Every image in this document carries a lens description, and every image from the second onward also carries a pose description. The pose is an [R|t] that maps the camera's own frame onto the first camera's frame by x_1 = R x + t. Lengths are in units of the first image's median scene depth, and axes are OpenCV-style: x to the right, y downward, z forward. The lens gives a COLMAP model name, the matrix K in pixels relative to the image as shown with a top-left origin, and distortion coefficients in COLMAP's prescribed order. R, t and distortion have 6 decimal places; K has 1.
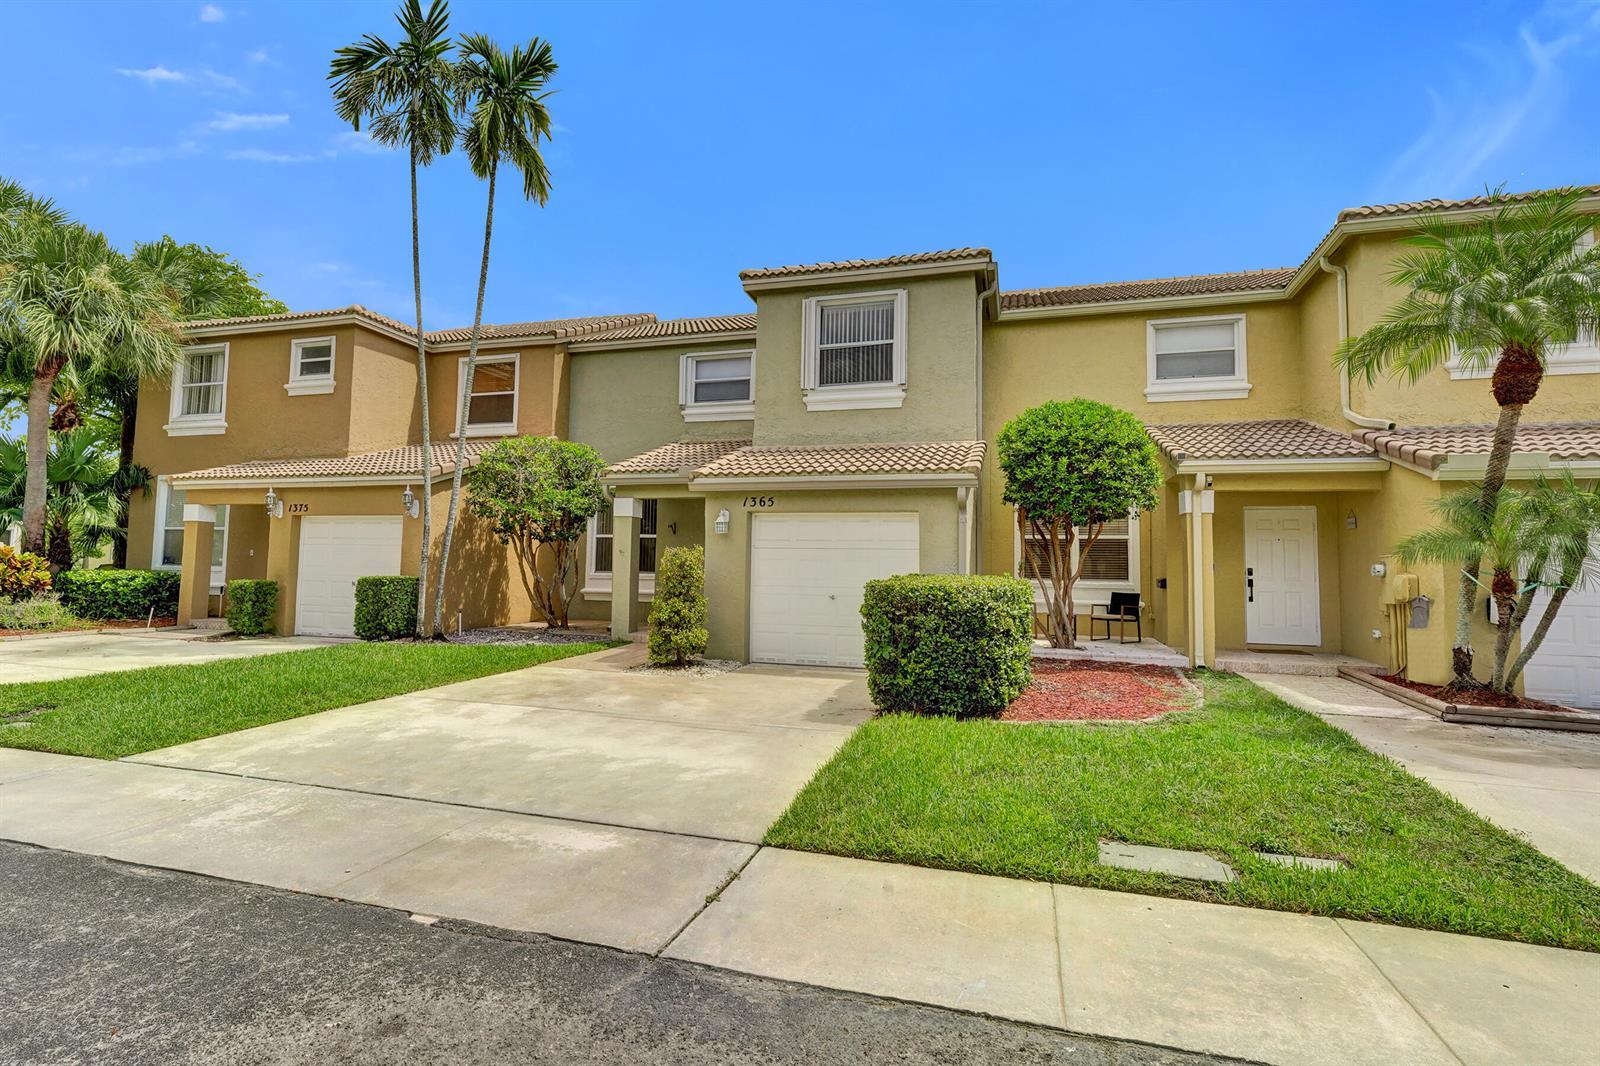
lens RADIAL K [[756.2, 0, 802.4], [0, 756.2, 512.9], [0, 0, 1]] dist [-0.023125, -0.000025]
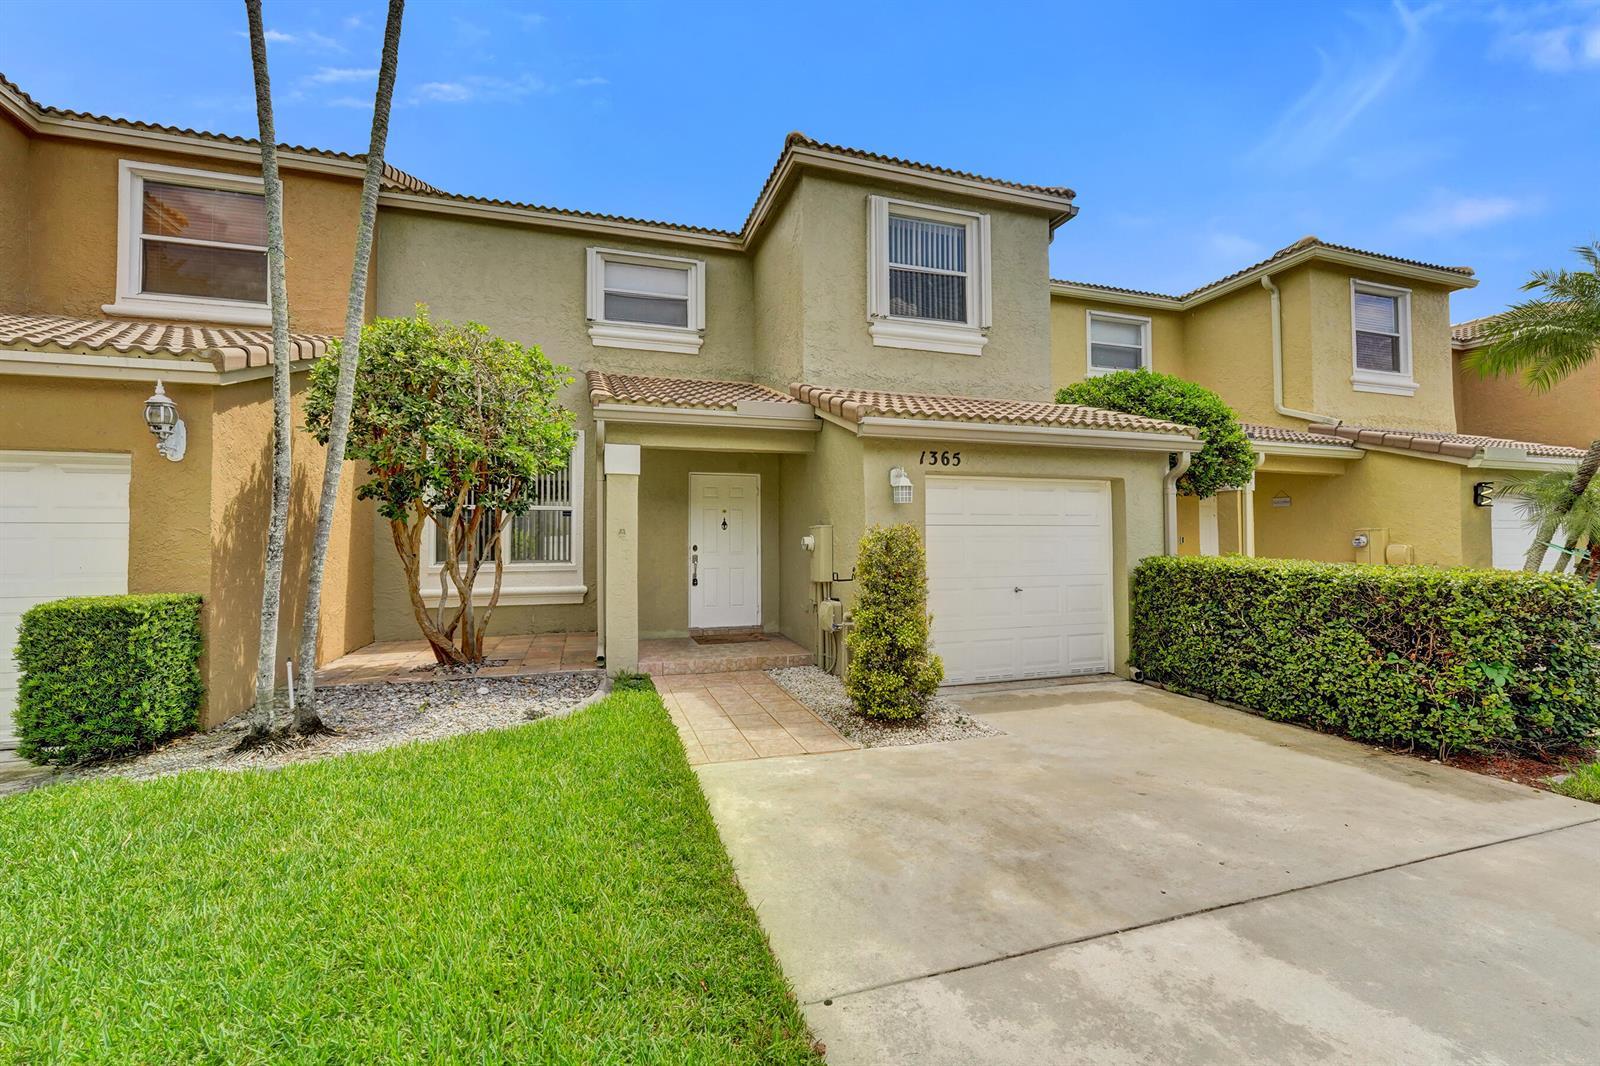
lens RADIAL K [[656.5, 0, 800.0], [0, 656.5, 529.0], [0, 0, 1]] dist [-0.029778, 0.005662]
pose [[0.826273, -0.007827, 0.563216, -0.428935], [-0.022193, 0.998675, 0.046437, 0.021365], [-0.562833, -0.050869, 0.825004, 0.491120]]
